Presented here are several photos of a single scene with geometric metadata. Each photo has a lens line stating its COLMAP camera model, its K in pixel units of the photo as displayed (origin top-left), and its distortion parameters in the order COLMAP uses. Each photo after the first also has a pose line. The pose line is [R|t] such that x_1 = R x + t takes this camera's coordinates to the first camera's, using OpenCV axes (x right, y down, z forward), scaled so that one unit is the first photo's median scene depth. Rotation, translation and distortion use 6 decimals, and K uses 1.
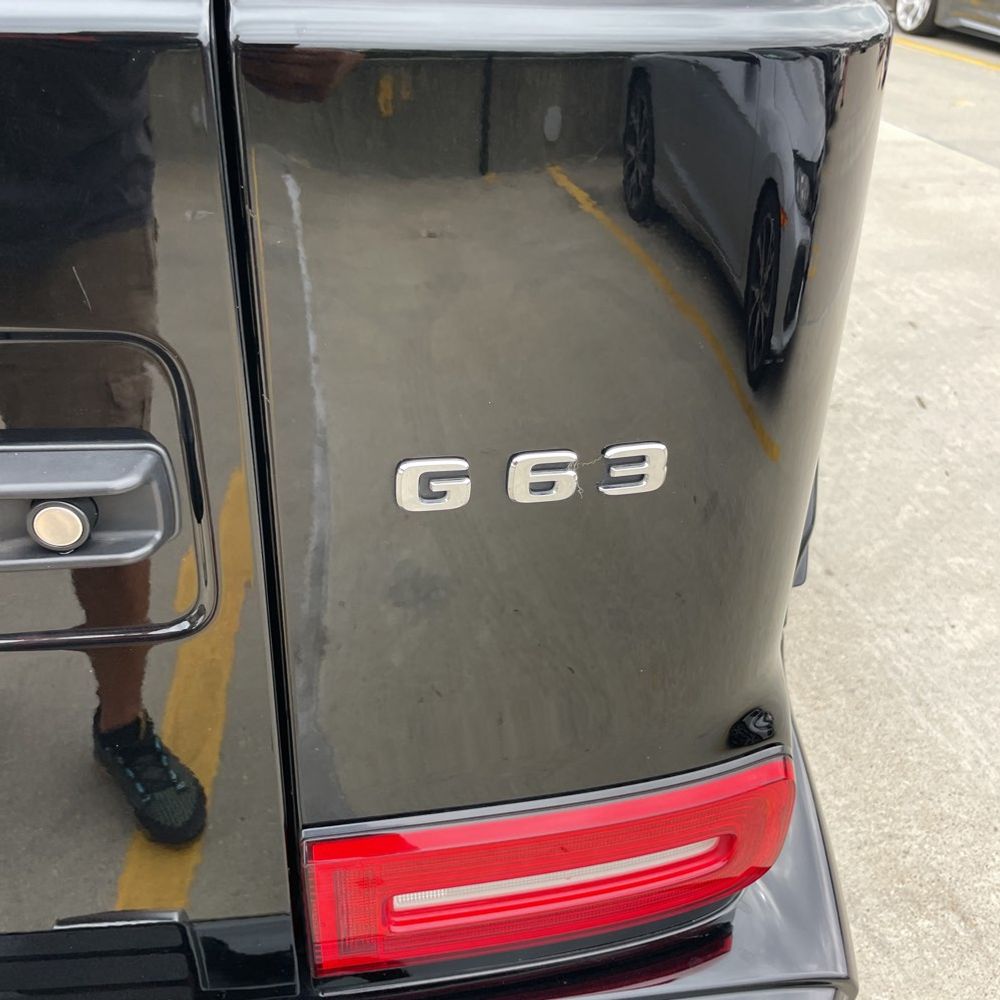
lens RADIAL K [[1020.4, 0, 506.2], [0, 1020.4, 484.9], [0, 0, 1]] dist [0.089547, -0.137309]
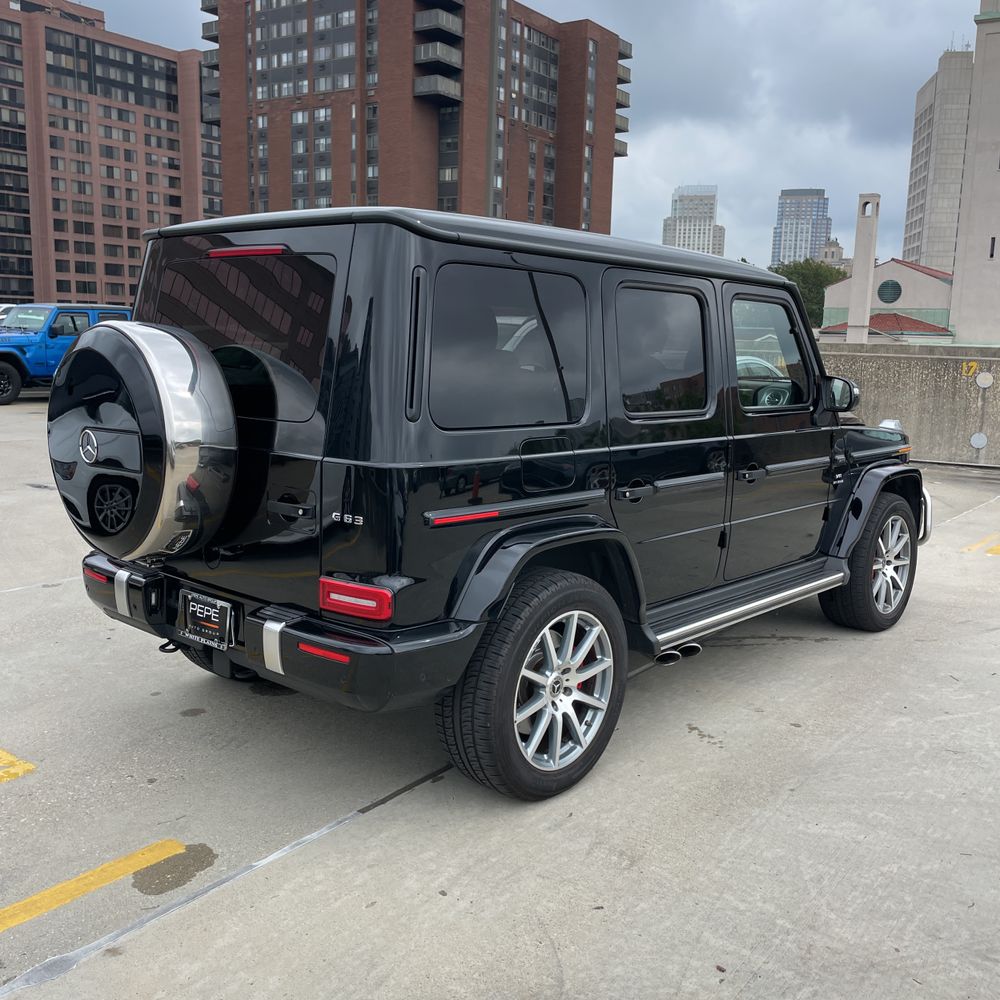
lens RADIAL K [[1008.0, 0, 500.8], [0, 1008.0, 479.3], [0, 0, 1]] dist [0.090992, -0.132935]
pose [[0.679563, 0.075869, -0.729683, 0.943660], [-0.369406, 0.894727, -0.251003, 0.182536], [0.633824, 0.440122, 0.636050, -0.477048]]
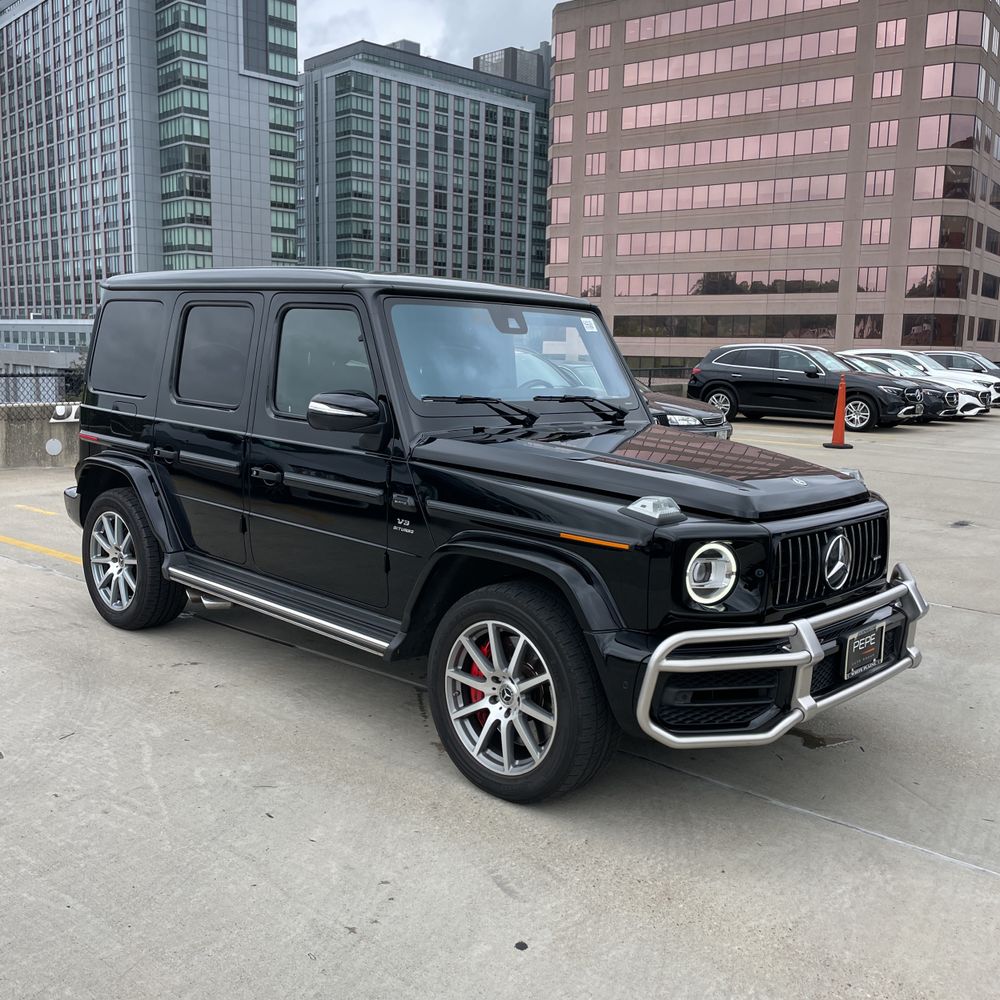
lens RADIAL K [[1005.0, 0, 504.8], [0, 1005.0, 475.8], [0, 0, 1]] dist [0.094494, -0.129905]
pose [[-0.747650, 0.017237, -0.663869, 0.853990], [-0.392044, 0.795423, 0.462173, -1.353447], [0.536023, 0.605809, -0.587941, 2.077180]]
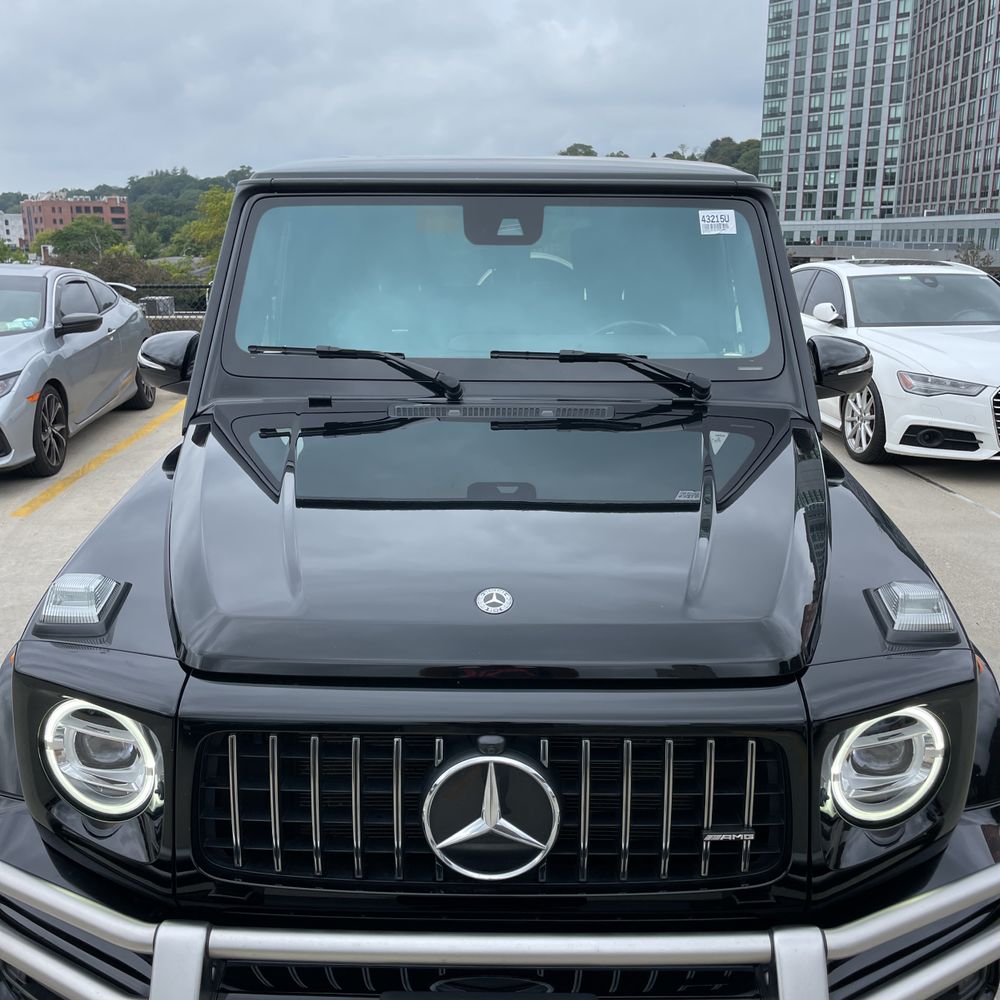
lens RADIAL K [[1012.2, 0, 518.1], [0, 1012.2, 486.5], [0, 0, 1]] dist [0.092468, -0.127683]
pose [[-0.994269, -0.070136, 0.080686, -0.458808], [0.007522, 0.706960, 0.707214, -1.330280], [-0.106643, 0.703768, -0.702381, 1.843348]]
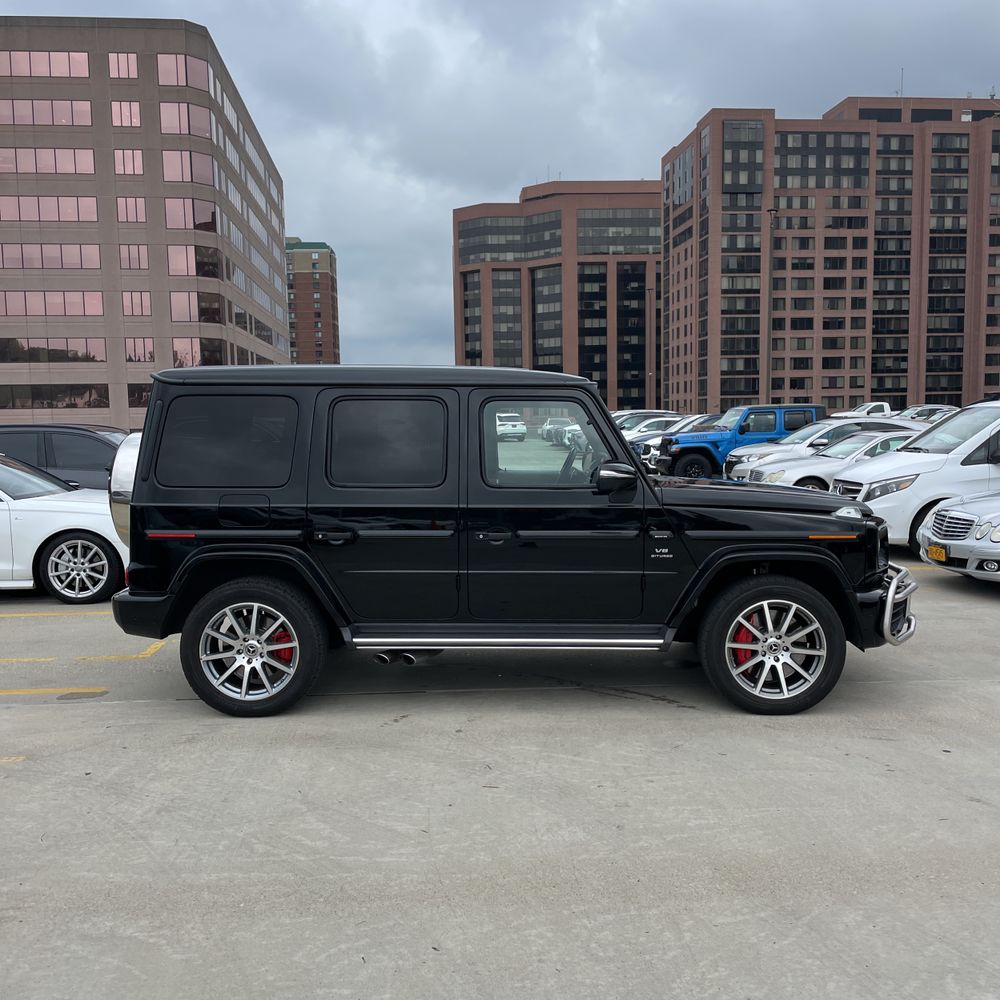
lens RADIAL K [[996.1, 0, 518.1], [0, 996.1, 503.6], [0, 0, 1]] dist [0.099437, -0.153932]
pose [[-0.113379, 0.038193, -0.992817, 2.069198], [-0.501549, 0.860396, 0.090375, -0.666679], [0.857668, 0.508193, -0.078395, 1.010435]]
